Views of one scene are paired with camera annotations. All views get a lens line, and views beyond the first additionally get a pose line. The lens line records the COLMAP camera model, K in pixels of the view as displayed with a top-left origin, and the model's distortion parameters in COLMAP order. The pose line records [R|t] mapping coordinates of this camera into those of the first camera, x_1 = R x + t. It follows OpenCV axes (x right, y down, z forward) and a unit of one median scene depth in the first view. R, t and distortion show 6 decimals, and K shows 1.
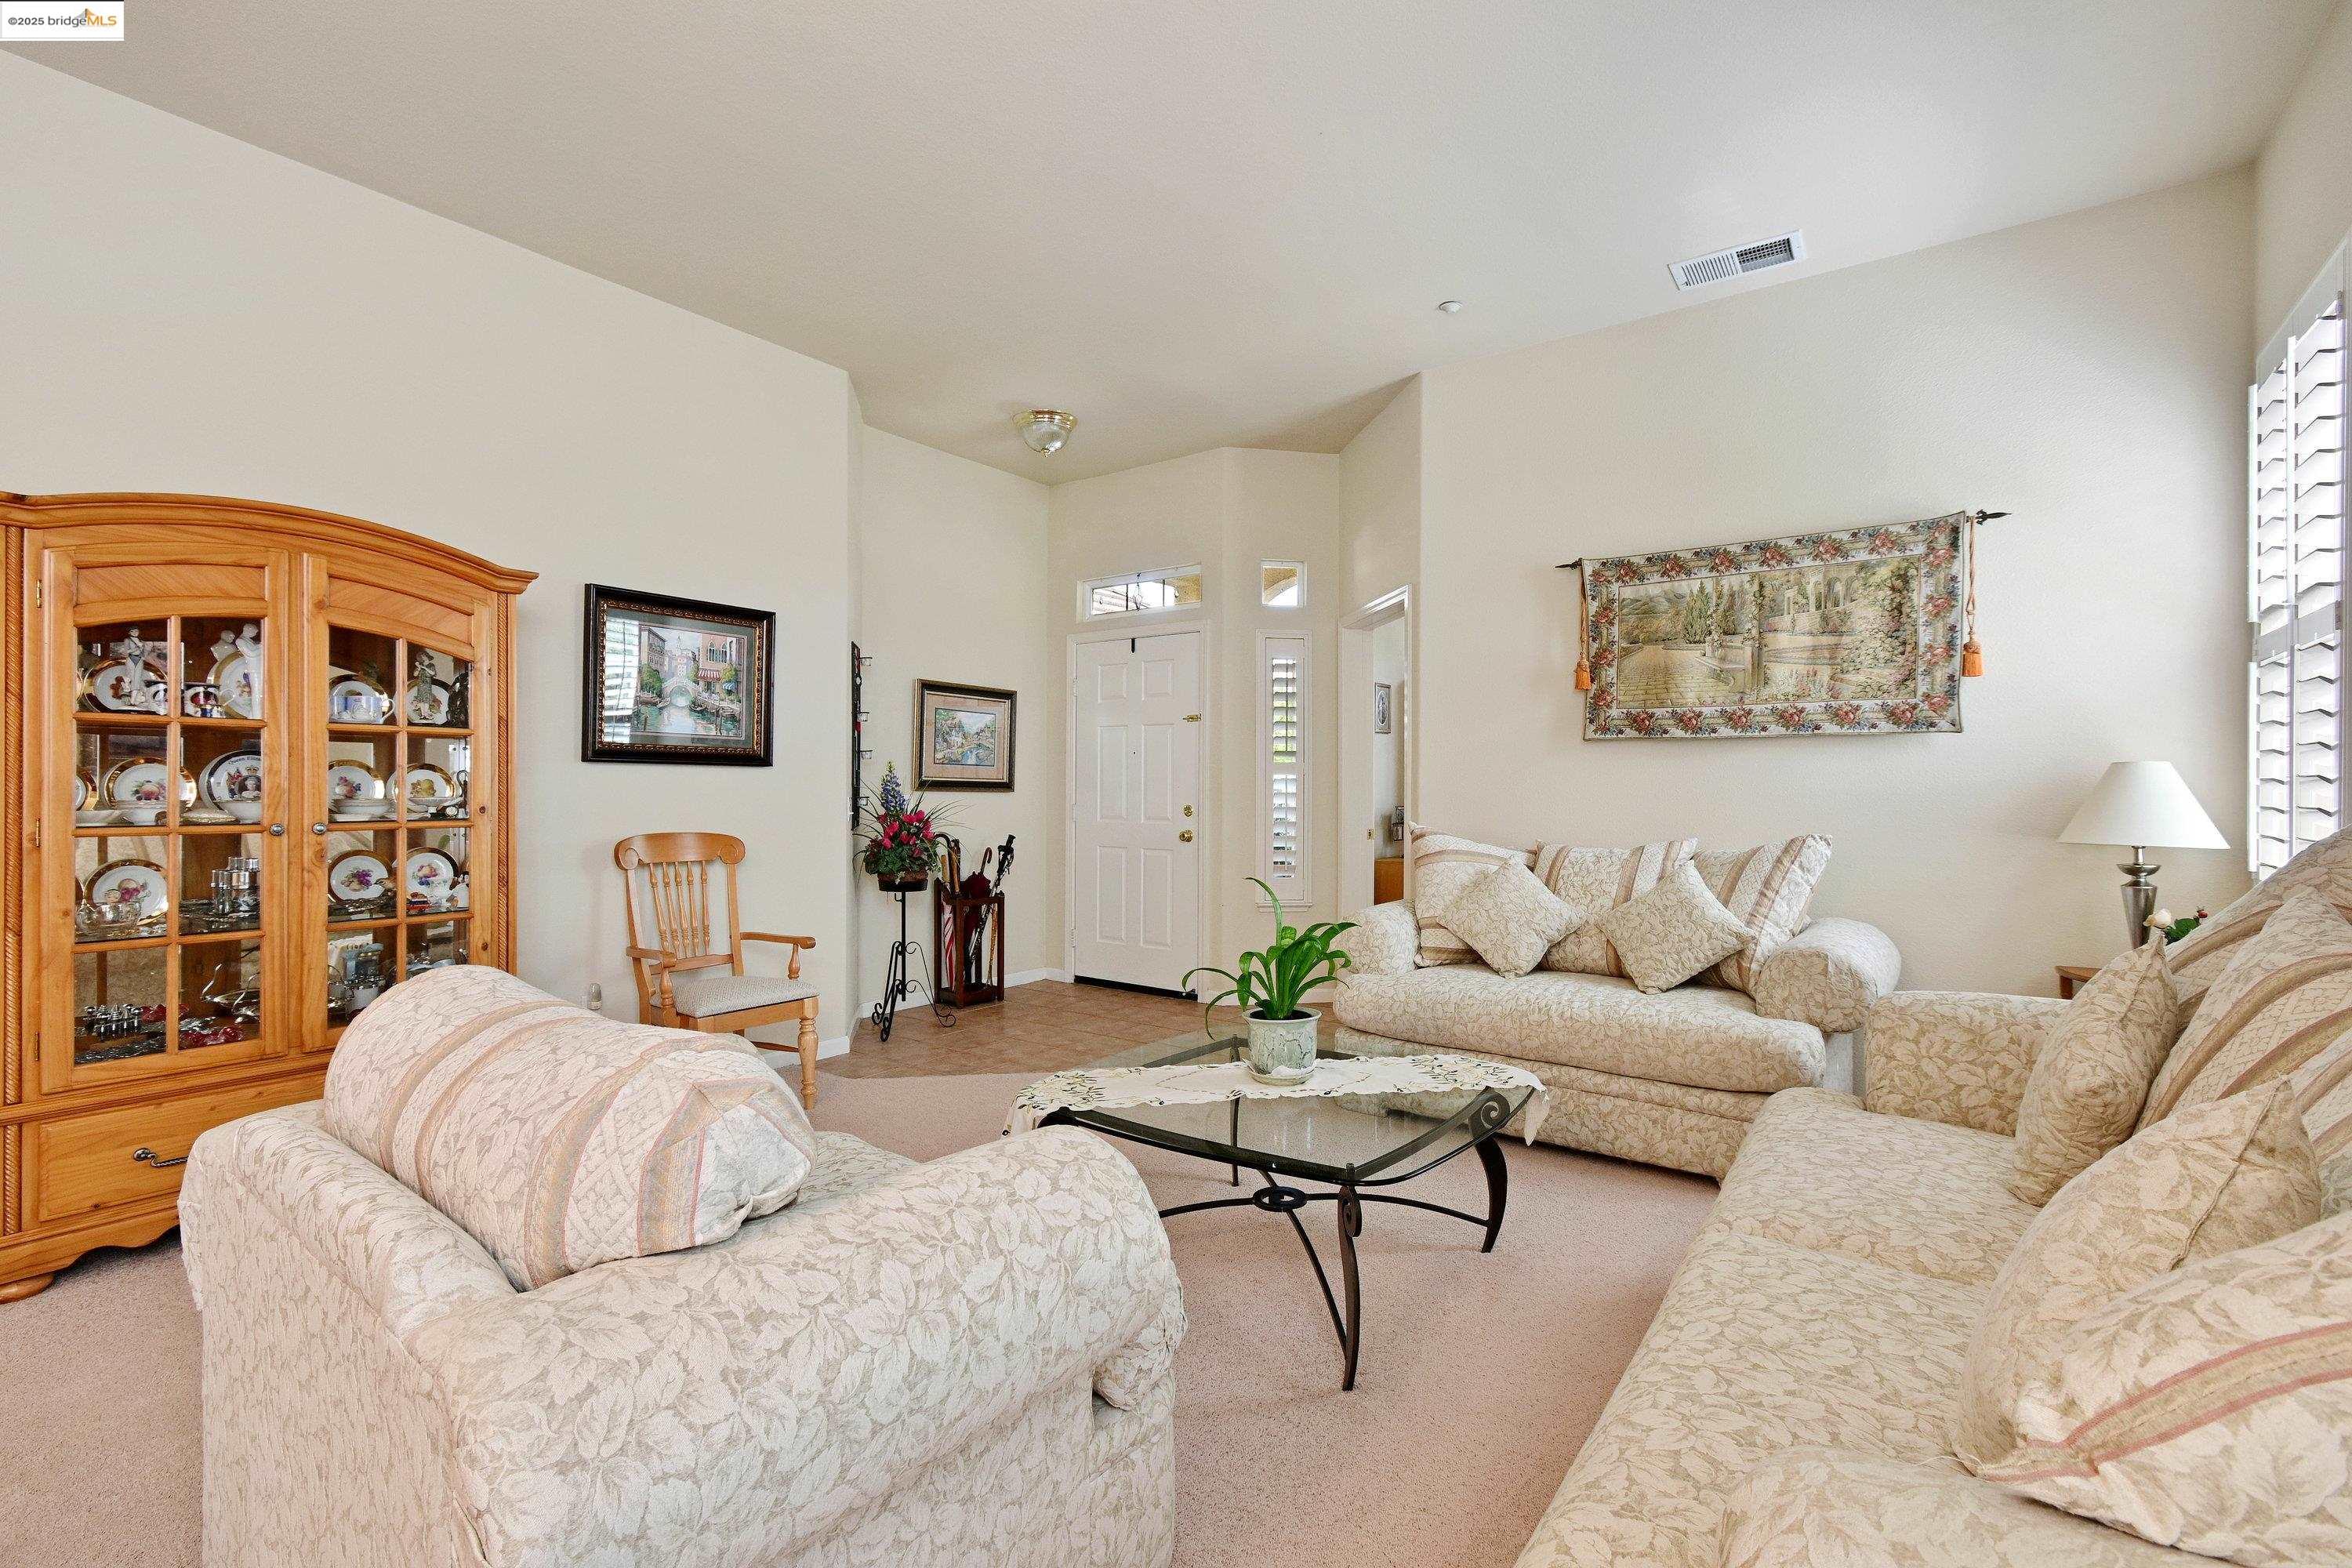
lens RADIAL K [[1072.3, 0, 1178.6], [0, 1072.3, 788.0], [0, 0, 1]] dist [0.001249, 0.000348]
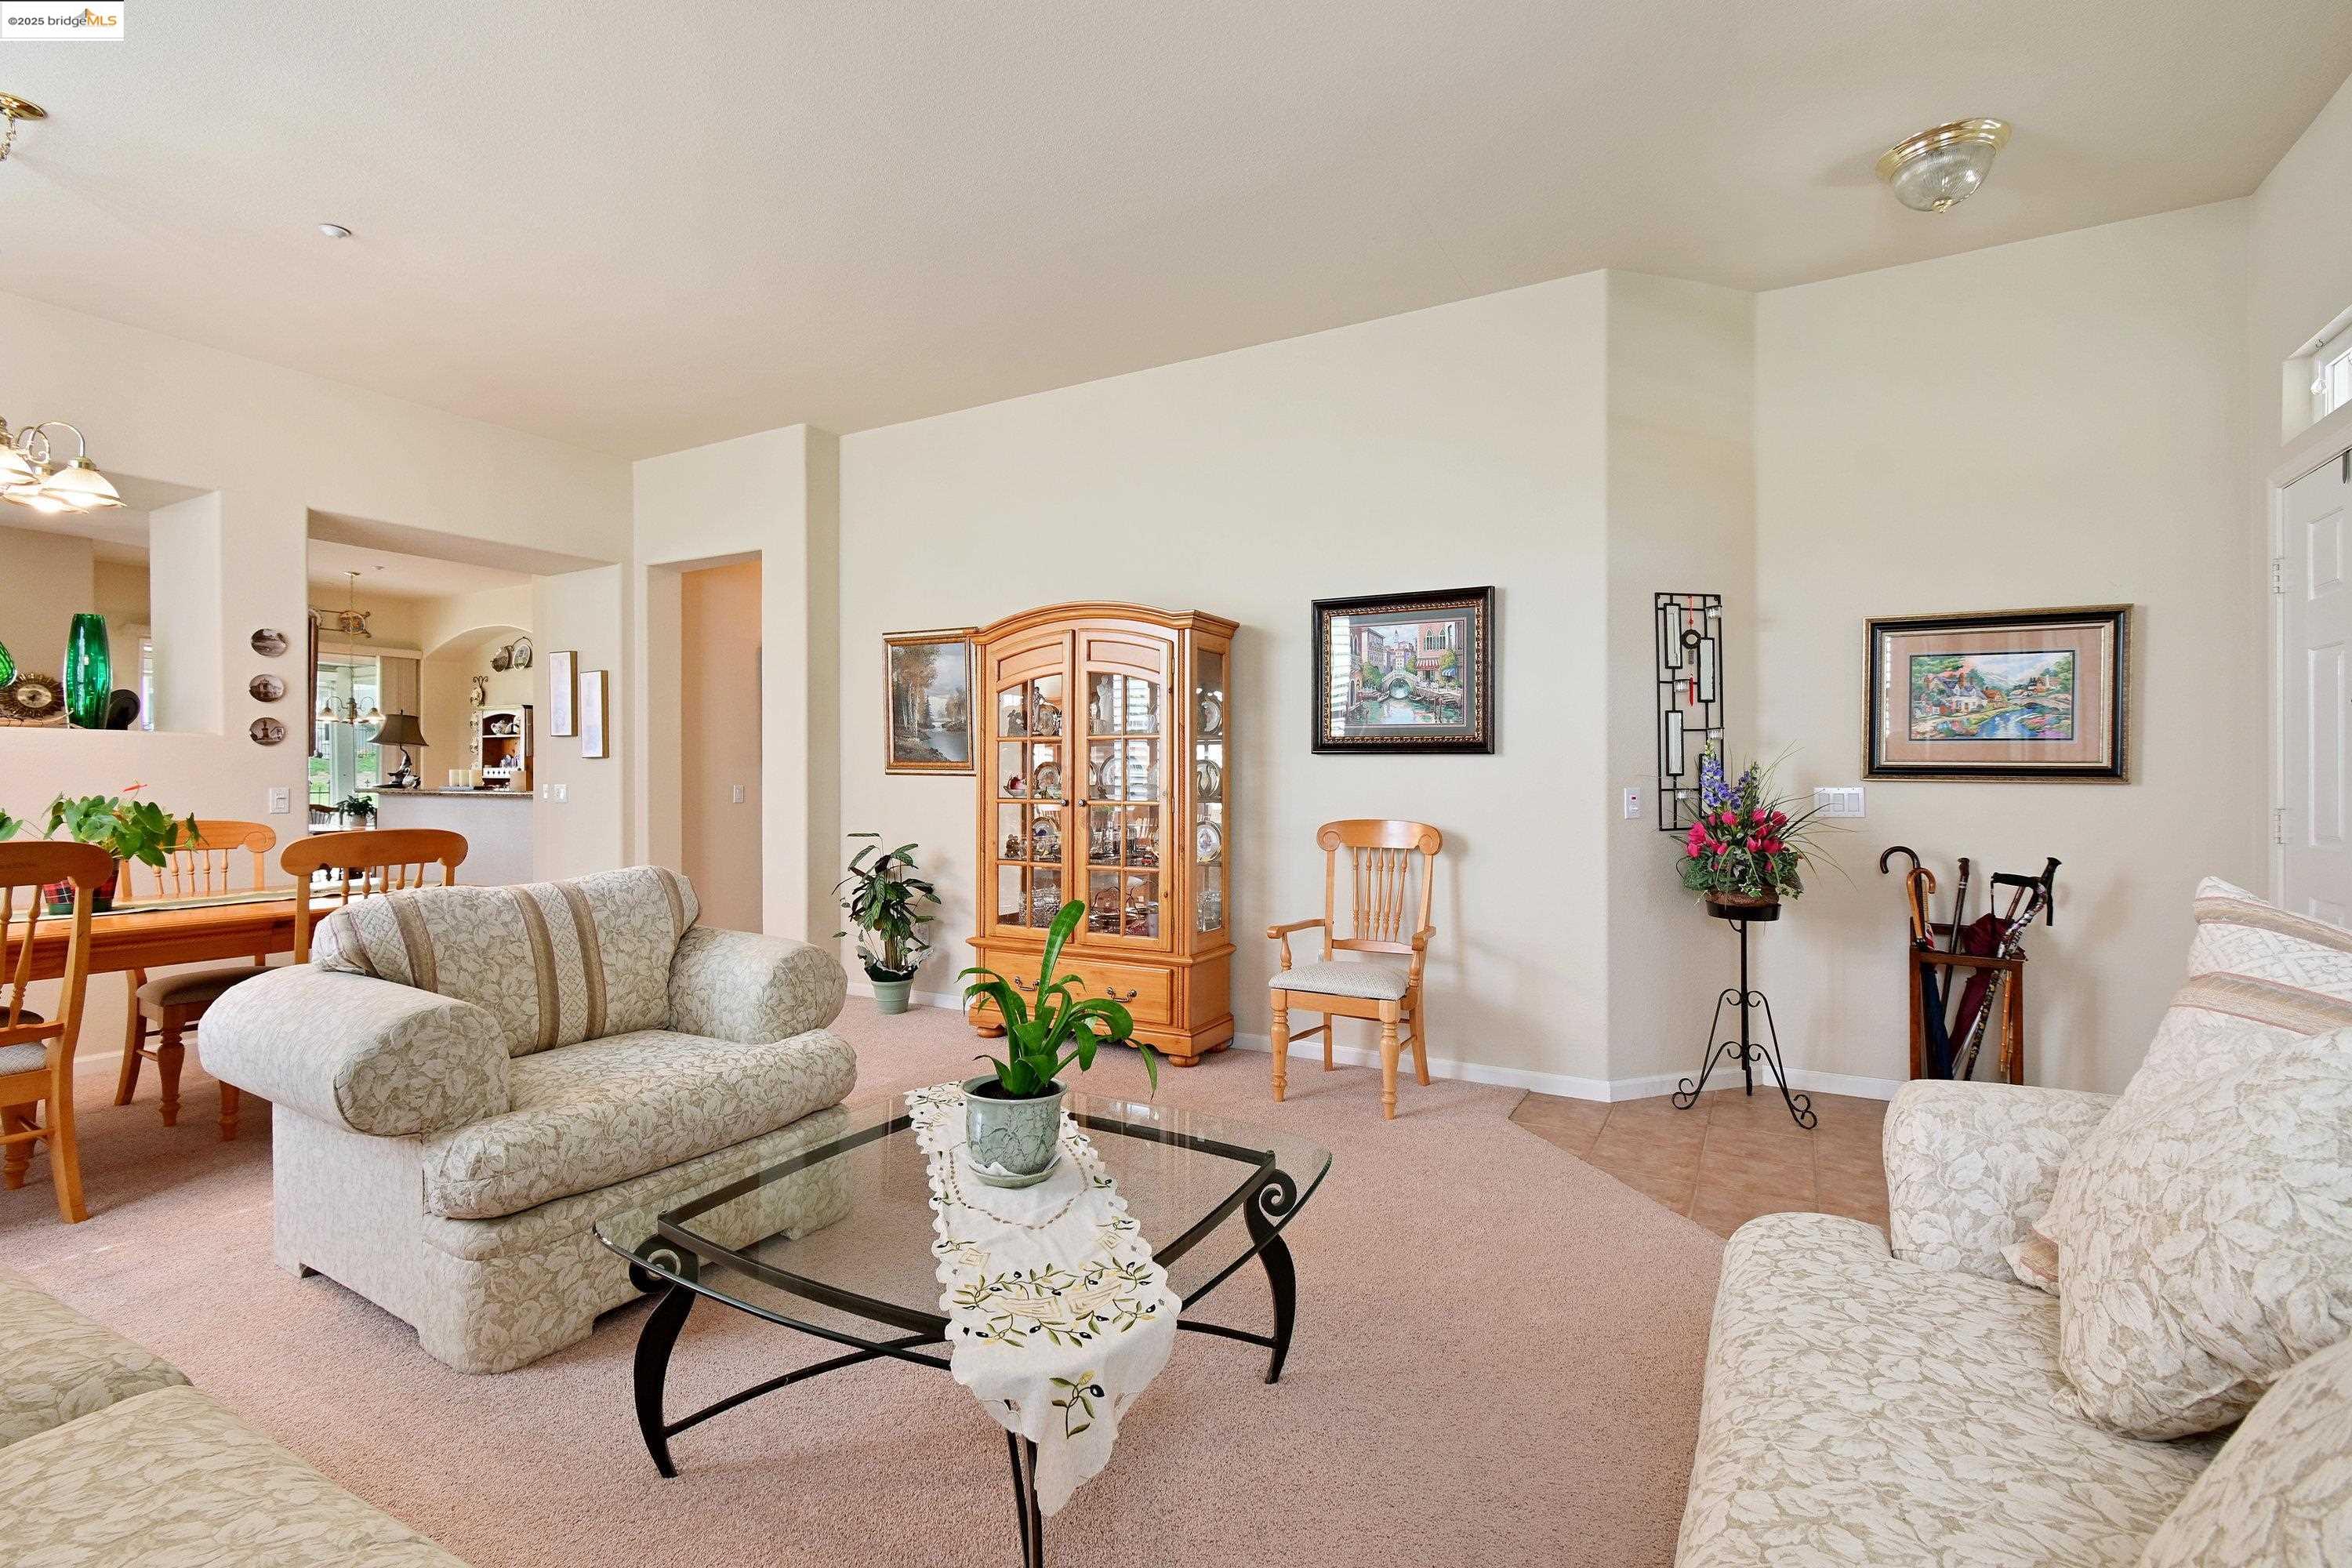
lens RADIAL K [[1072.3, 0, 1181.0], [0, 1072.3, 784.3], [0, 0, 1]] dist [0.001249, 0.000348]
pose [[0.106748, -0.004919, -0.994274, 0.508151], [-0.001957, 0.999985, -0.005157, 0.011187], [0.994284, 0.002496, 0.106737, 0.647649]]
